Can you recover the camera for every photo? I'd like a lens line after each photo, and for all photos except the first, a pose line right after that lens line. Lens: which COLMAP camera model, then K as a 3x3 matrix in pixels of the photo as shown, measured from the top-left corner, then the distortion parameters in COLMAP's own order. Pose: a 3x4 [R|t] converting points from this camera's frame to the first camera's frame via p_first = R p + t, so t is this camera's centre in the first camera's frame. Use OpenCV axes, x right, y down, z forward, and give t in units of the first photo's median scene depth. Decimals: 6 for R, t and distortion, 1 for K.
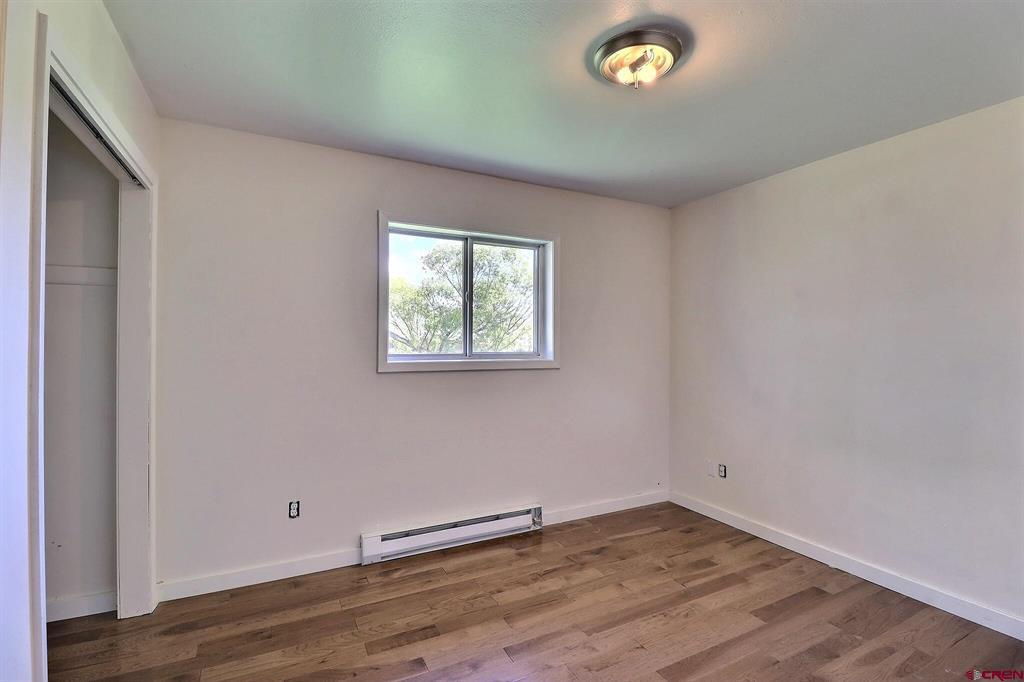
lens RADIAL K [[476.9, 0, 512.0], [0, 476.9, 341.3], [0, 0, 1]] dist [-0.003473, -0.000713]
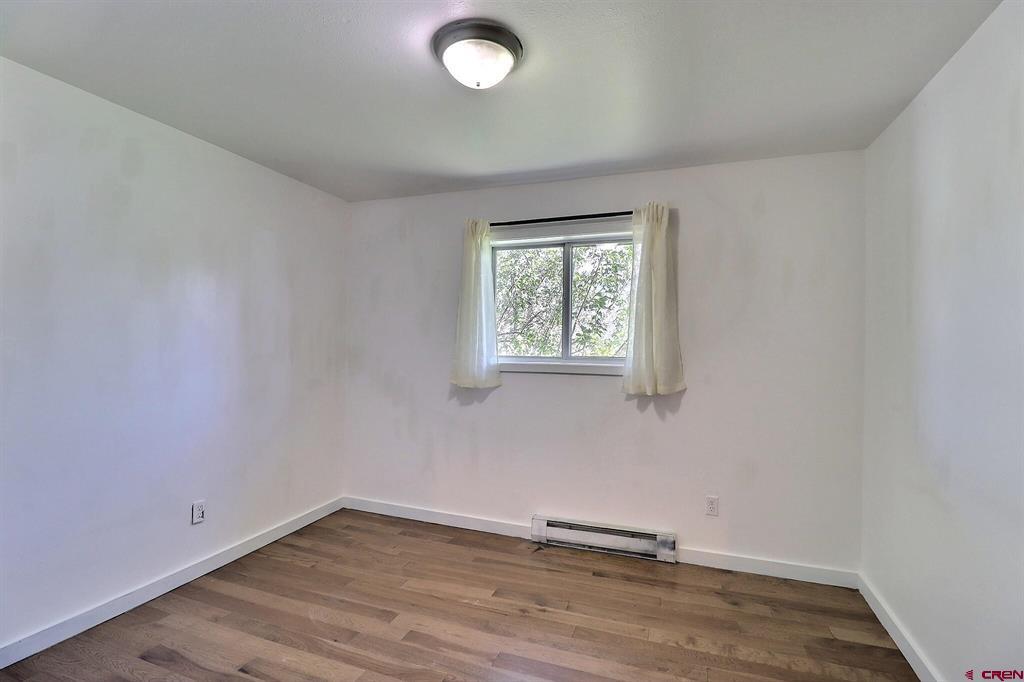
lens RADIAL K [[476.9, 0, 512.3], [0, 476.9, 339.5], [0, 0, 1]] dist [-0.003473, -0.000713]
pose [[0.677446, -0.002426, -0.735569, 0.573749], [-0.004939, 0.999957, -0.007847, -0.001938], [0.735556, 0.008949, 0.677405, 0.228420]]
